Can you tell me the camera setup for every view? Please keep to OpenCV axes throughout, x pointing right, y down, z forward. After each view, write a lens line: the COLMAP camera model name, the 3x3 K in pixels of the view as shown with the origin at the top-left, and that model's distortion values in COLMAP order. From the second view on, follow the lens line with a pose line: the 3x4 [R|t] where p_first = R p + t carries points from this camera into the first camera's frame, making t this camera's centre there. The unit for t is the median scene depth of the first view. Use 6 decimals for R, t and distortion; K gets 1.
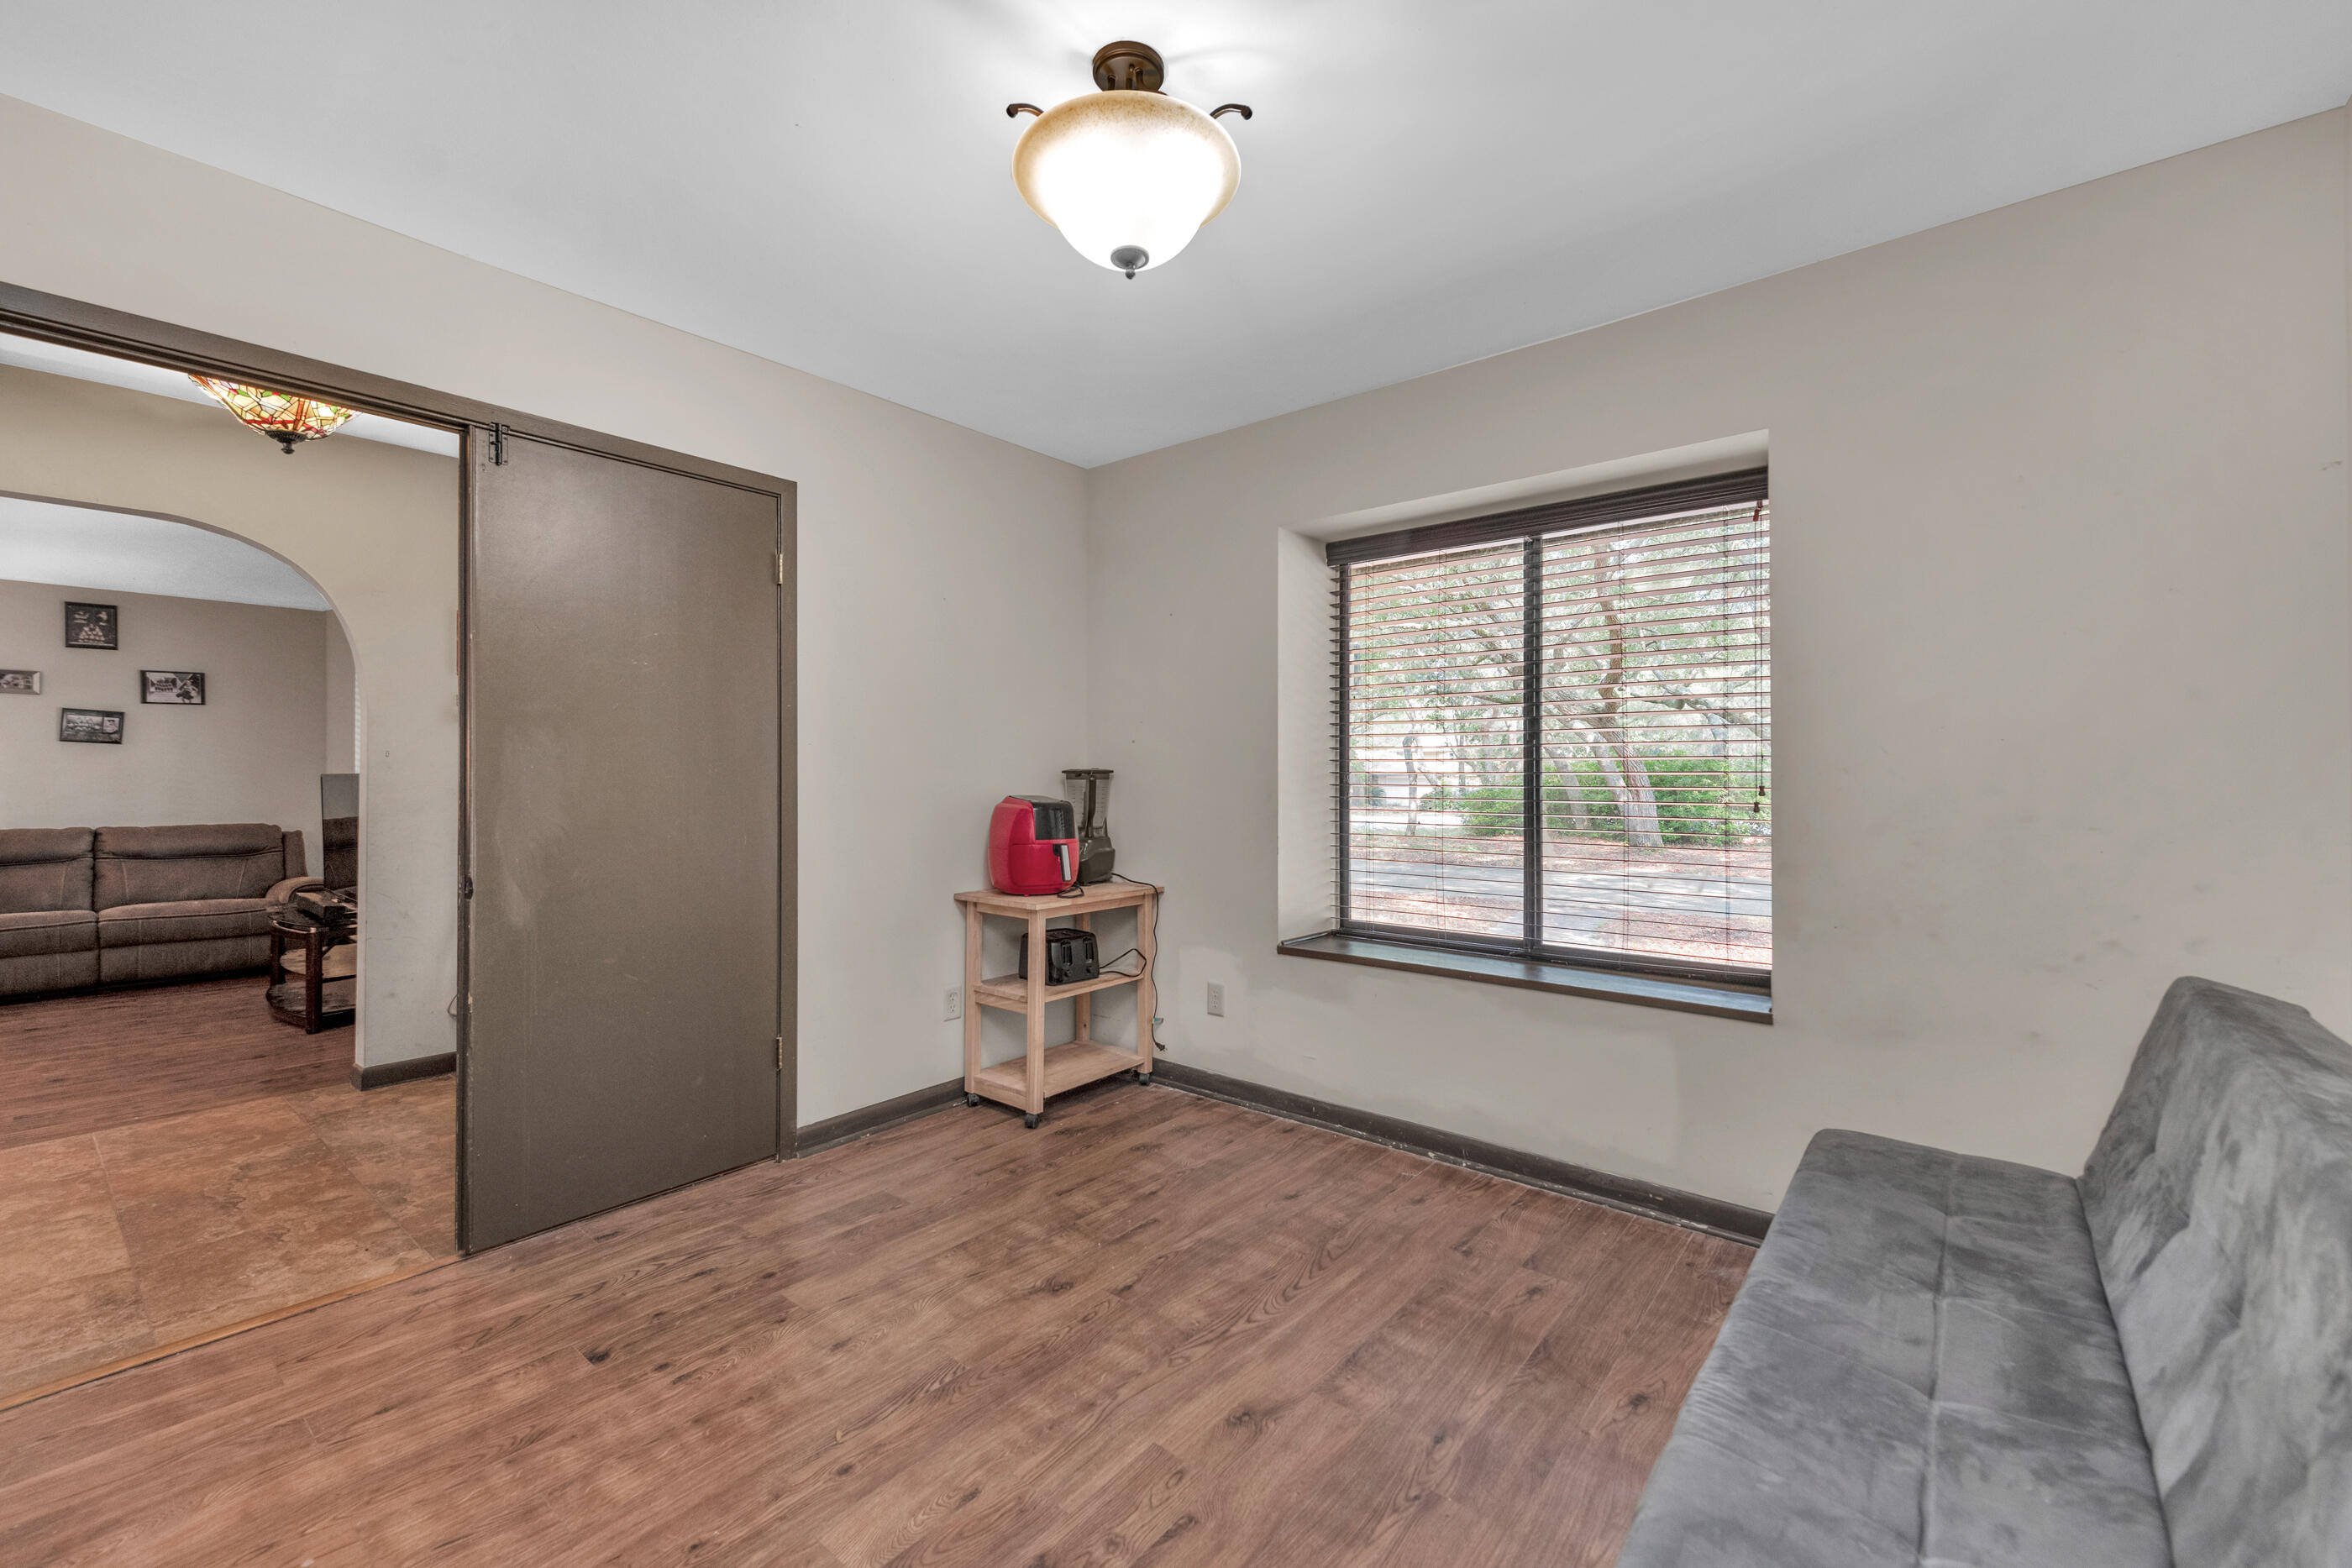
lens RADIAL K [[959.5, 0, 1186.6], [0, 959.5, 773.0], [0, 0, 1]] dist [0.002069, -0.000172]
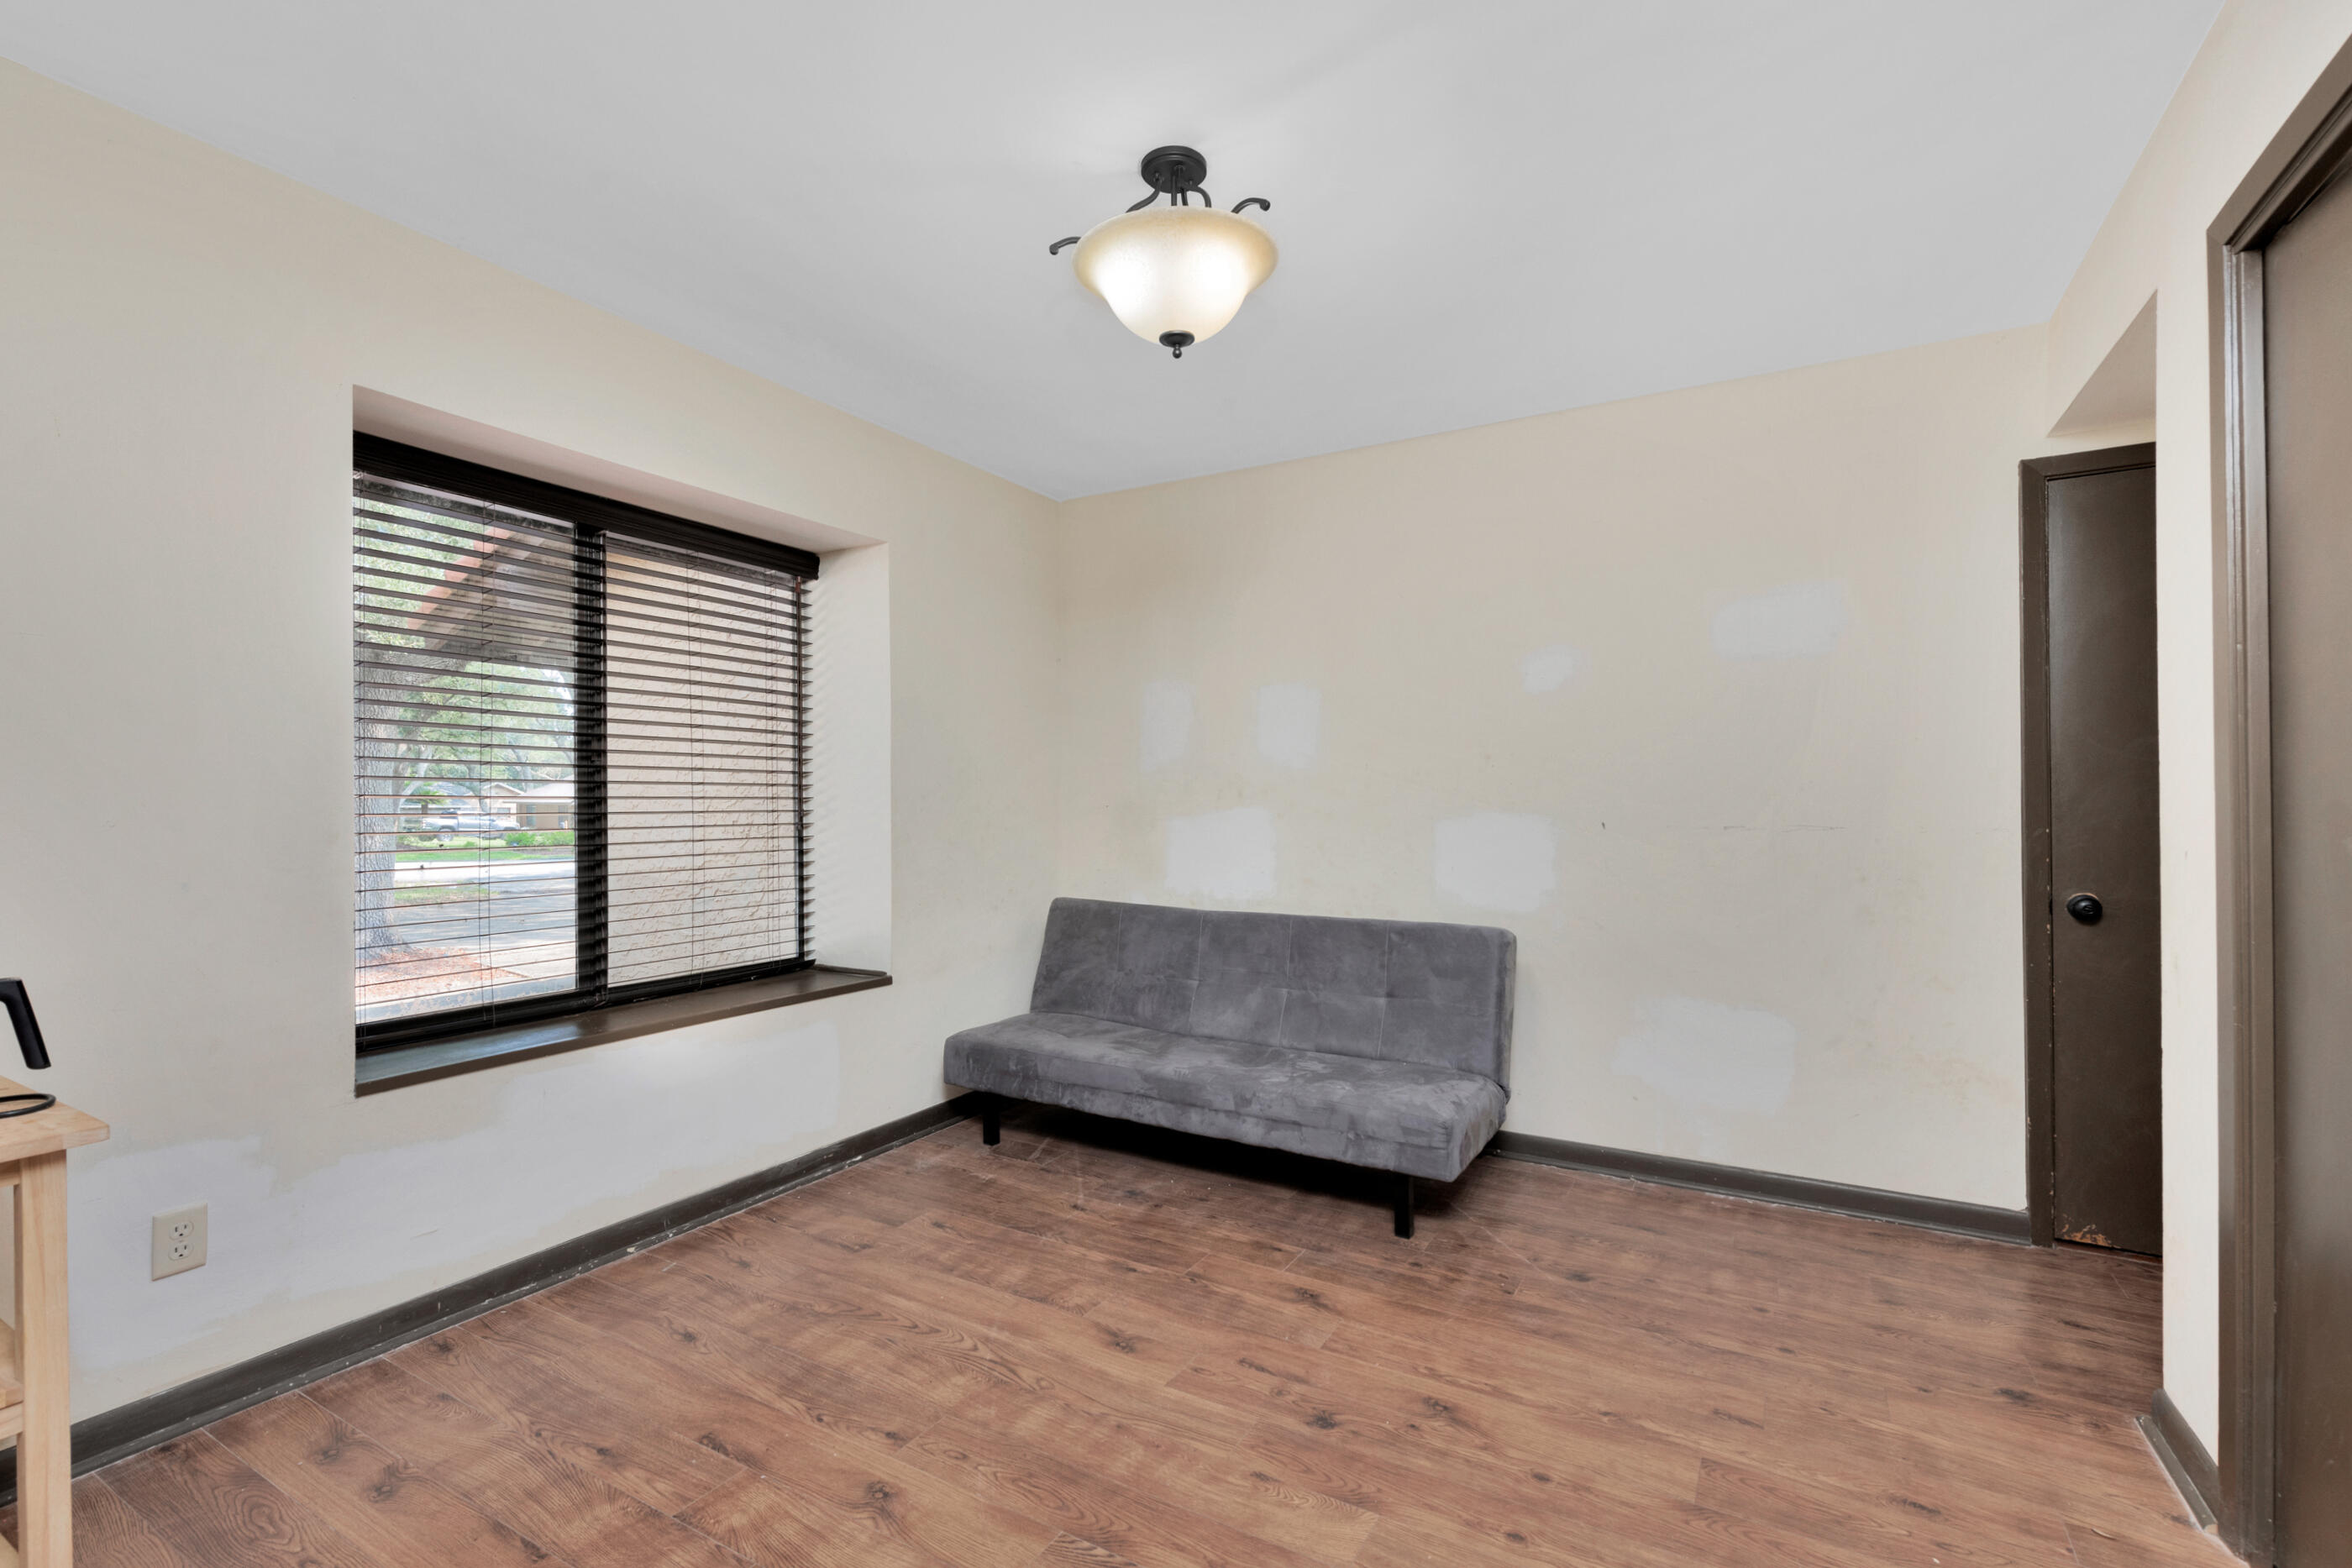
lens RADIAL K [[959.5, 0, 1180.6], [0, 959.5, 788.0], [0, 0, 1]] dist [0.002069, -0.000172]
pose [[-0.110432, 0.004092, 0.993875, -0.960038], [0.008204, 0.999961, -0.003206, -0.006470], [-0.993850, 0.007800, -0.110461, 0.902588]]
